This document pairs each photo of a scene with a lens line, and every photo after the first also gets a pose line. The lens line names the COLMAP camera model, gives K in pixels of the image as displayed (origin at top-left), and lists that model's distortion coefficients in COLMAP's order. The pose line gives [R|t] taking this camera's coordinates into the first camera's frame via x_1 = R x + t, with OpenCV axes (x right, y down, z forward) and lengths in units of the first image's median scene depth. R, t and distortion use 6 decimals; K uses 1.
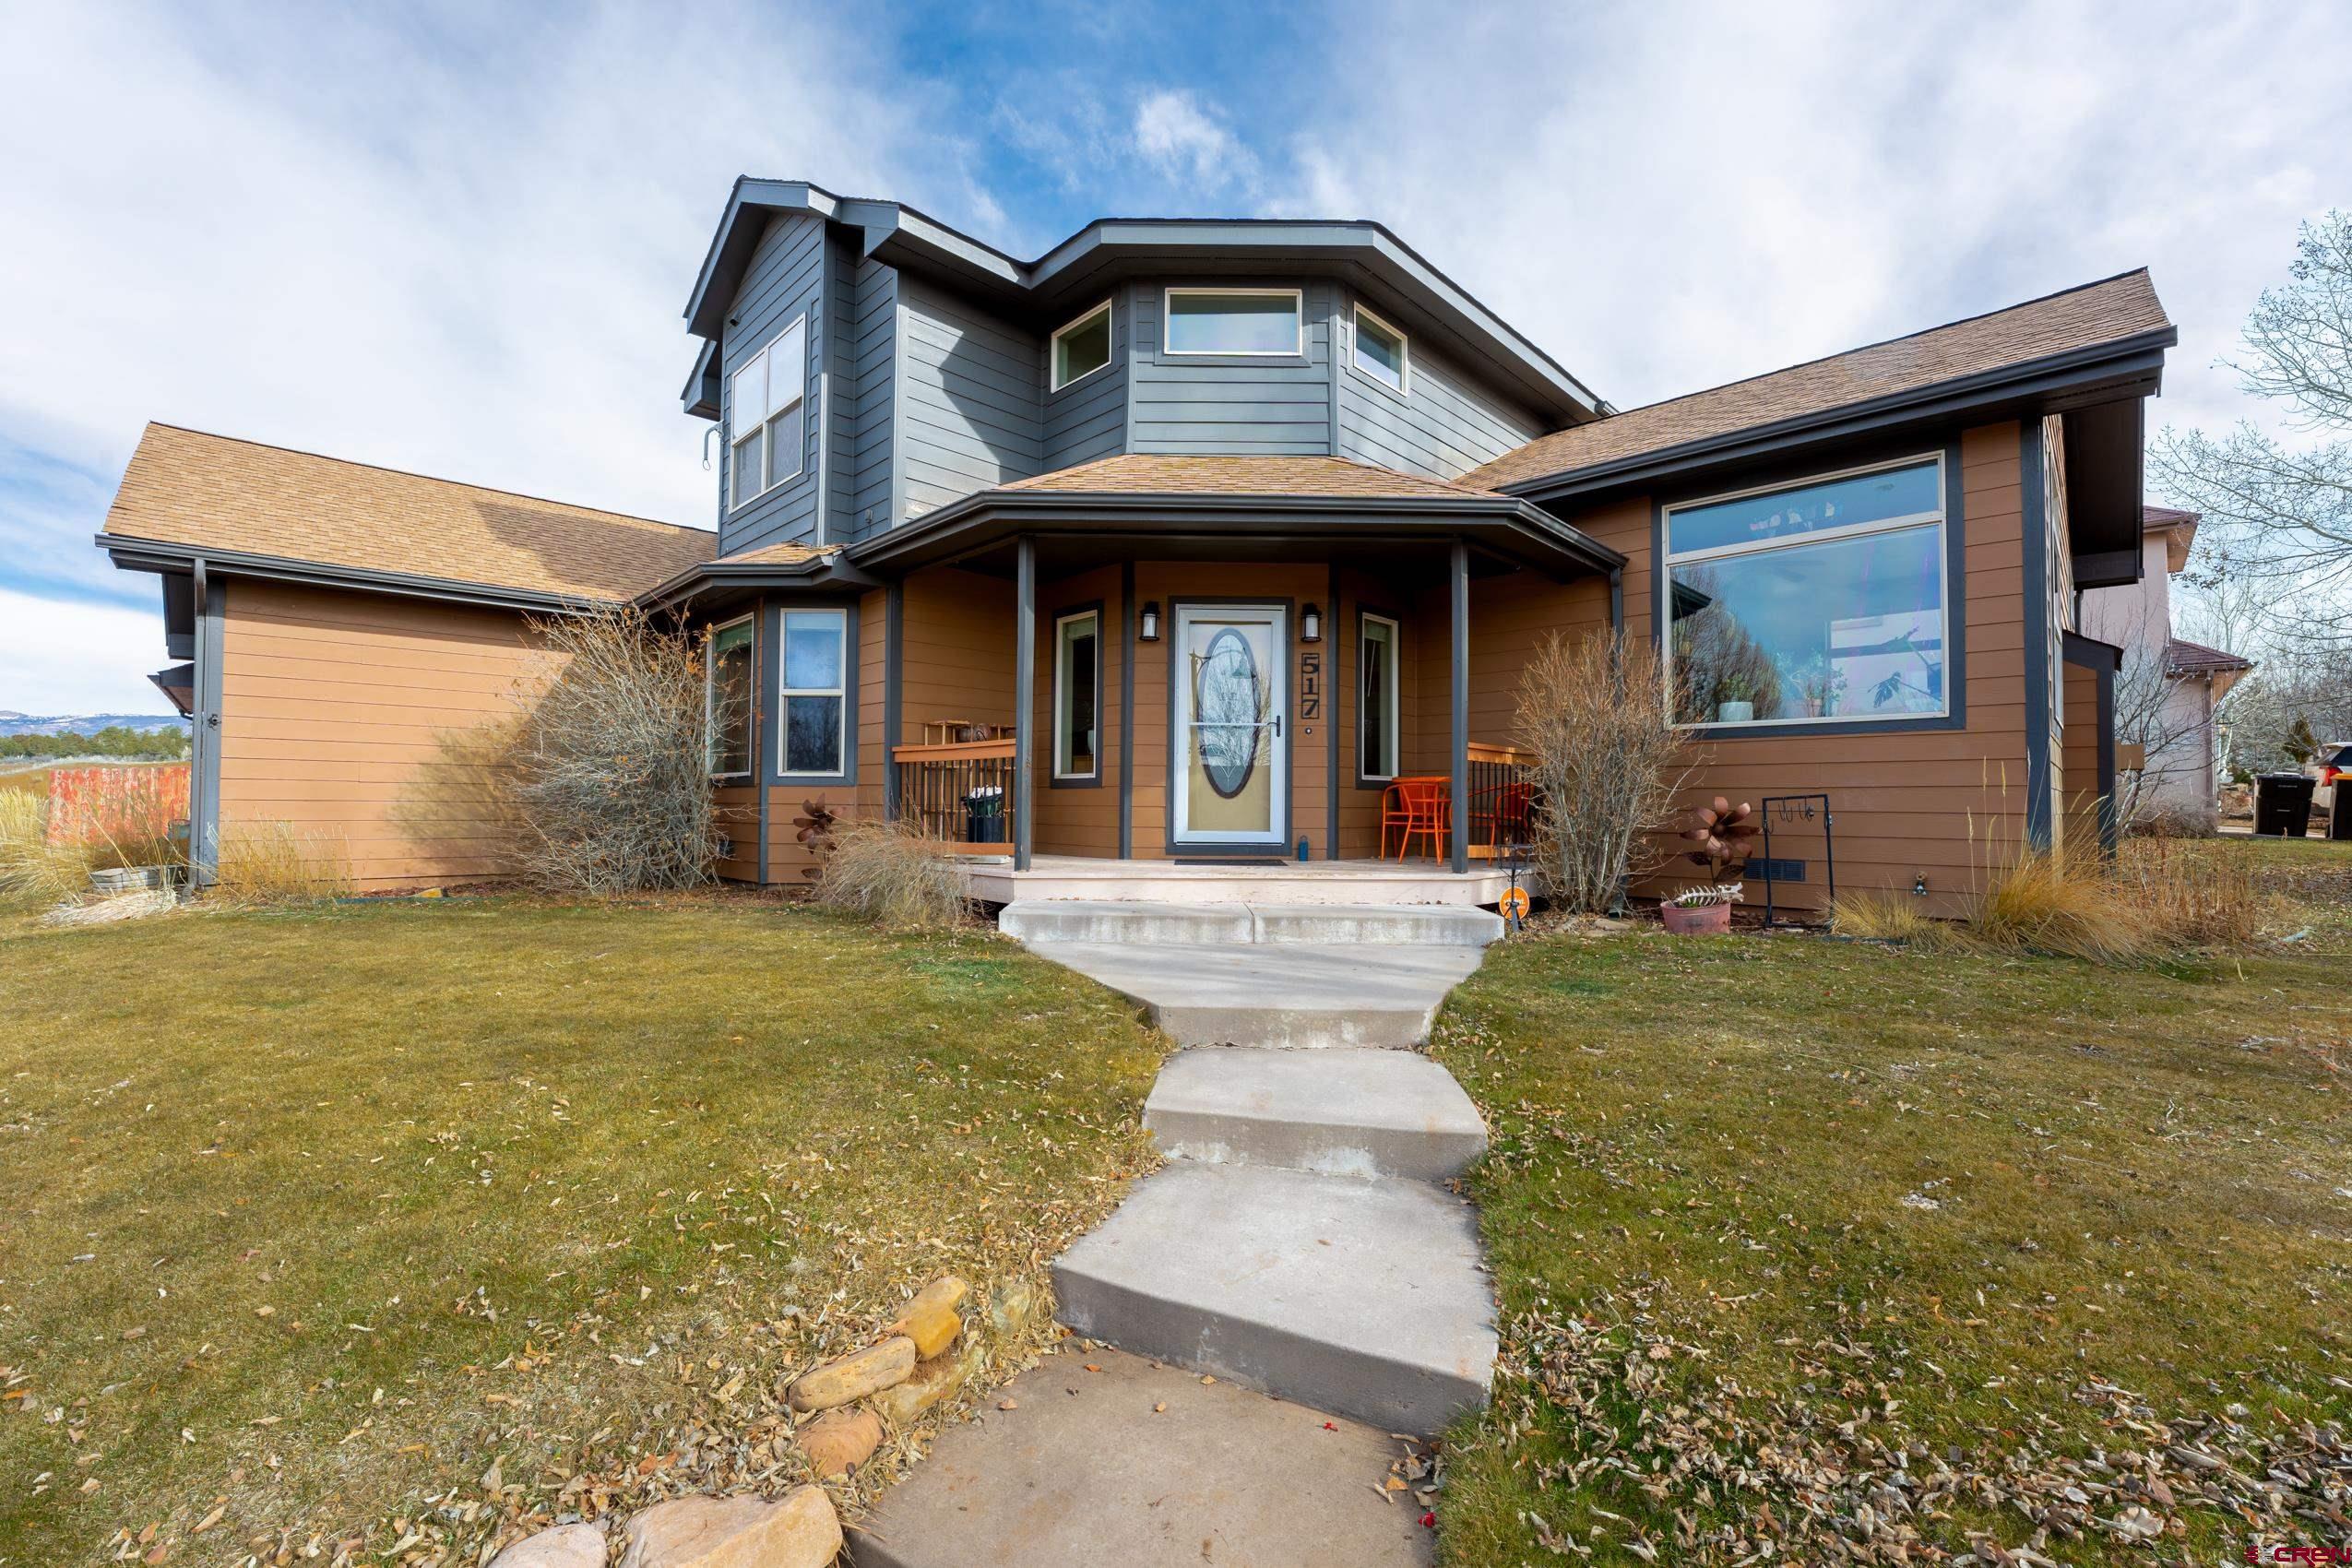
lens RADIAL K [[938.5, 0, 1187.2], [0, 938.5, 789.5], [0, 0, 1]] dist [-0.003331, -0.000110]
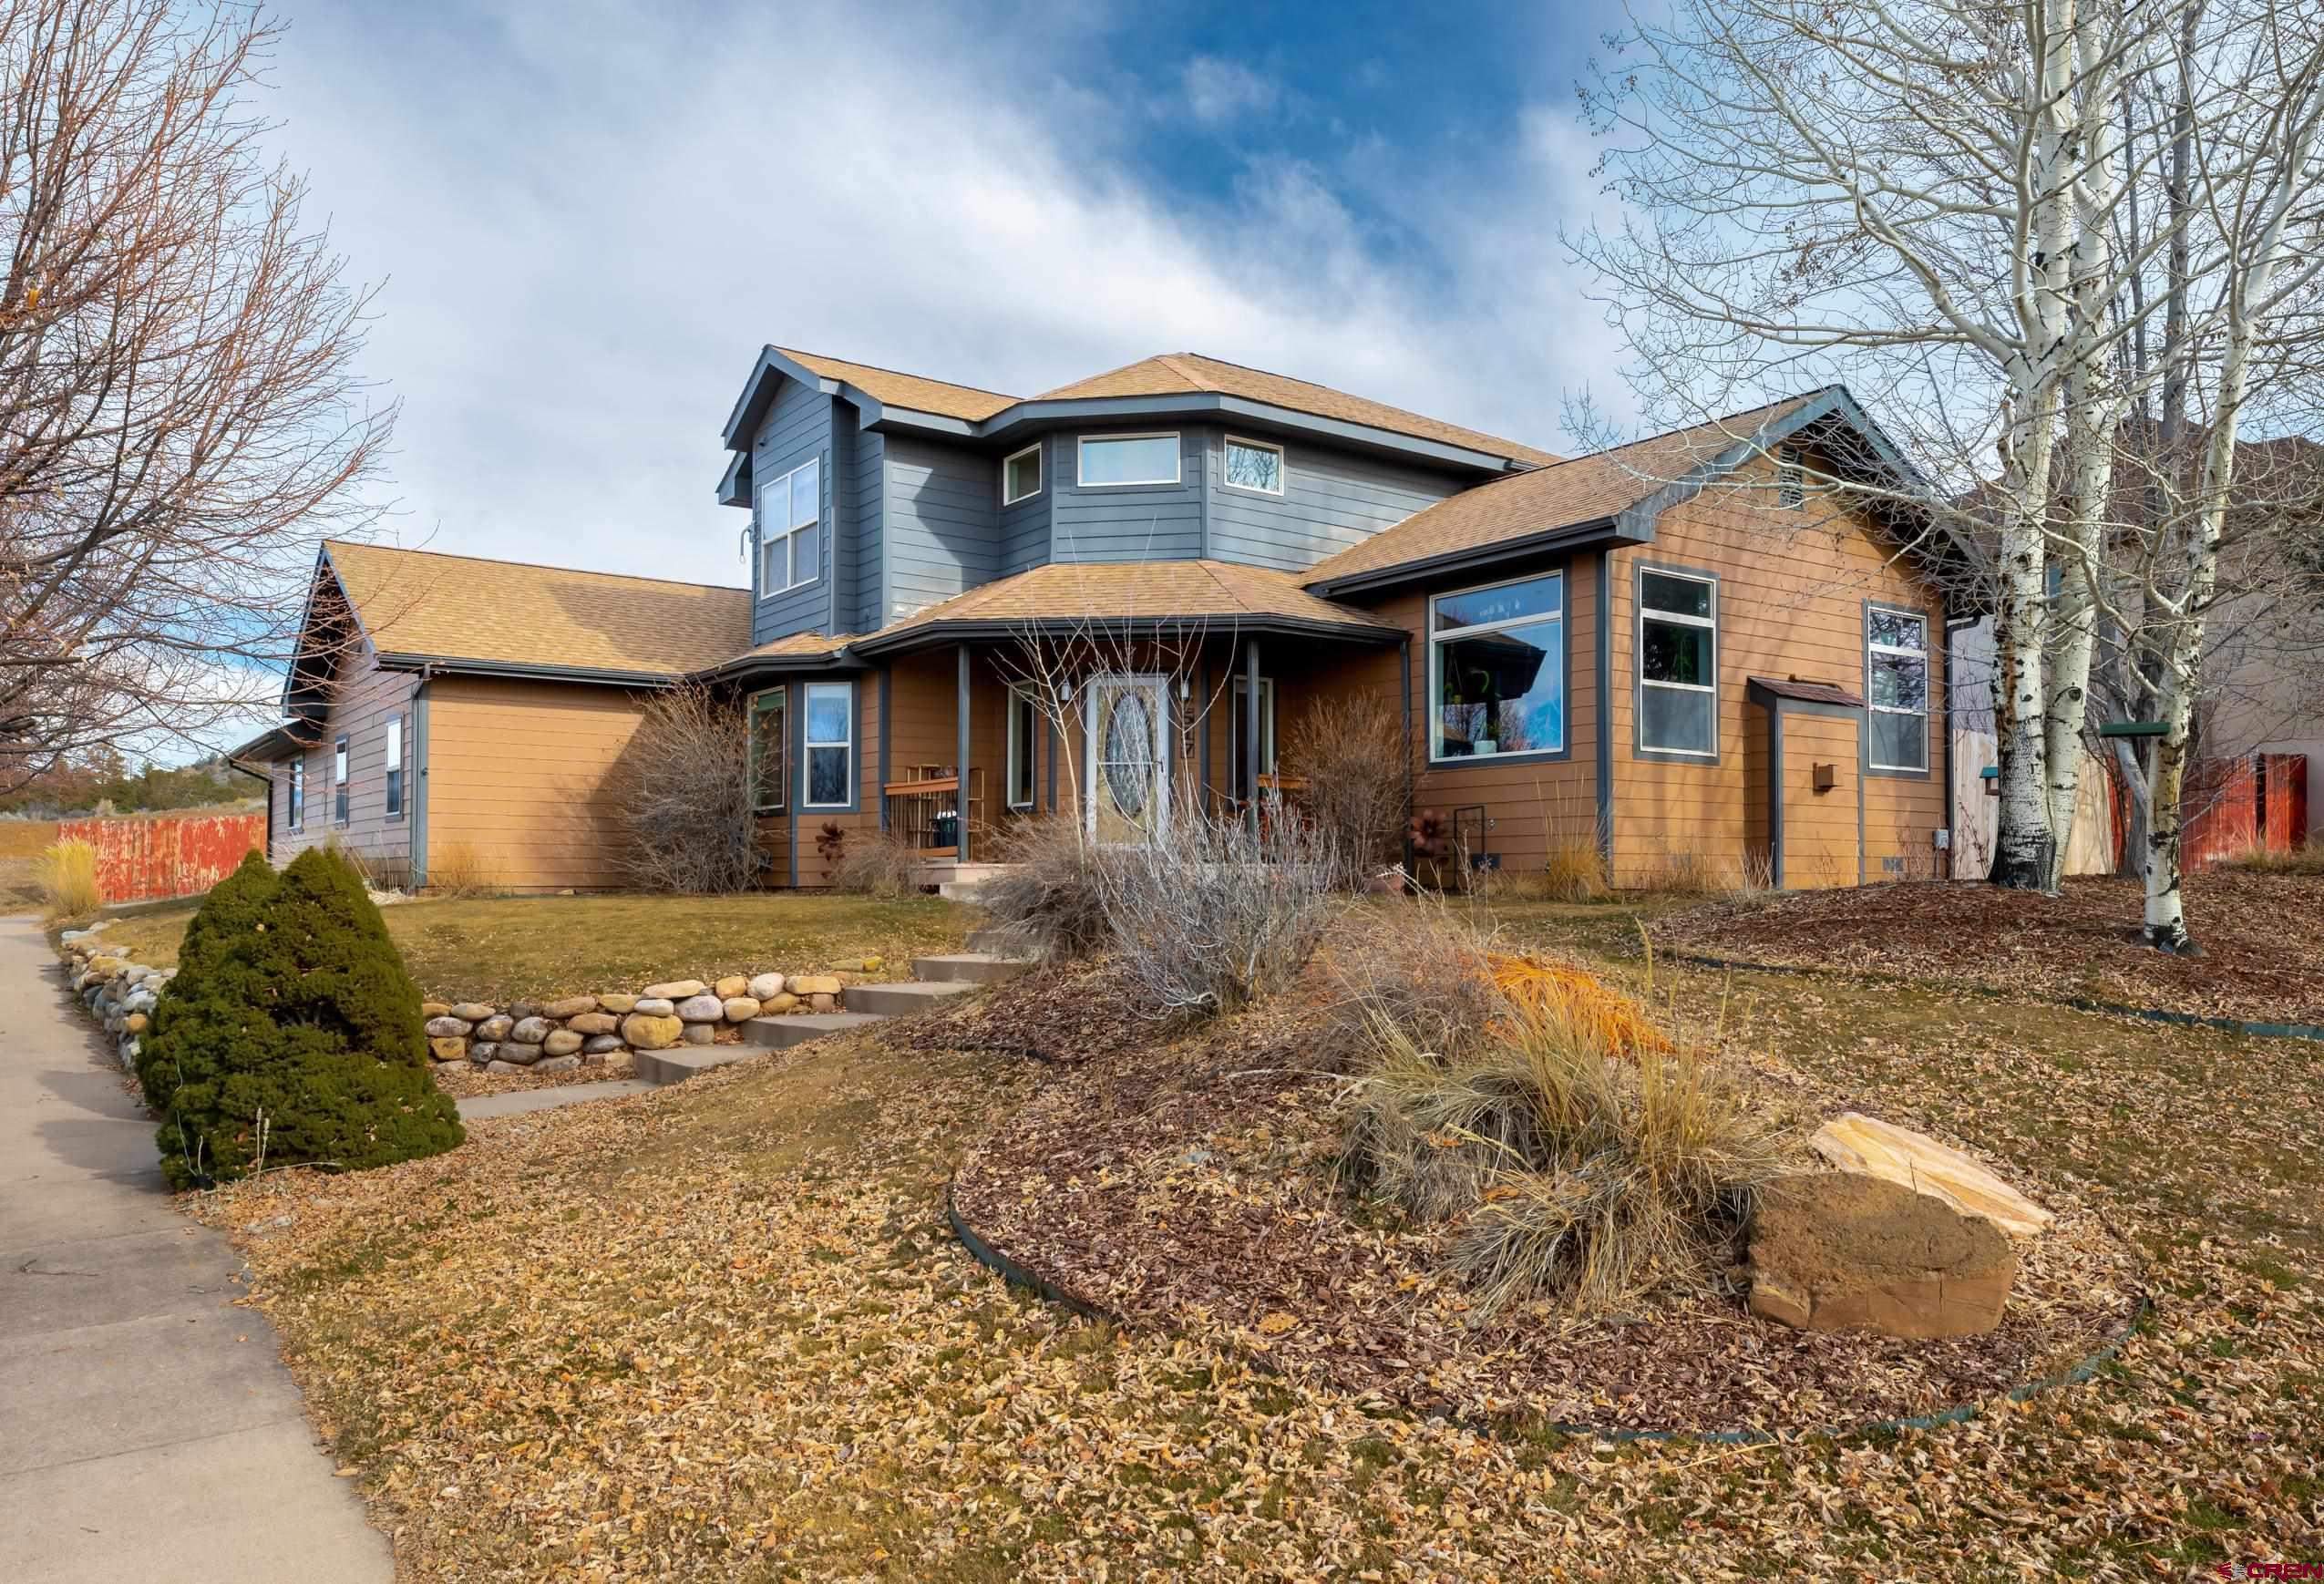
lens RADIAL K [[1590.4, 0, 1202.7], [0, 1590.4, 858.6], [0, 0, 1]] dist [0.053712, 0.000513]
pose [[0.989590, -0.008805, -0.143645, 0.473059], [0.008769, 0.999961, -0.000886, 0.068827], [0.143647, -0.000383, 0.989629, -1.221453]]
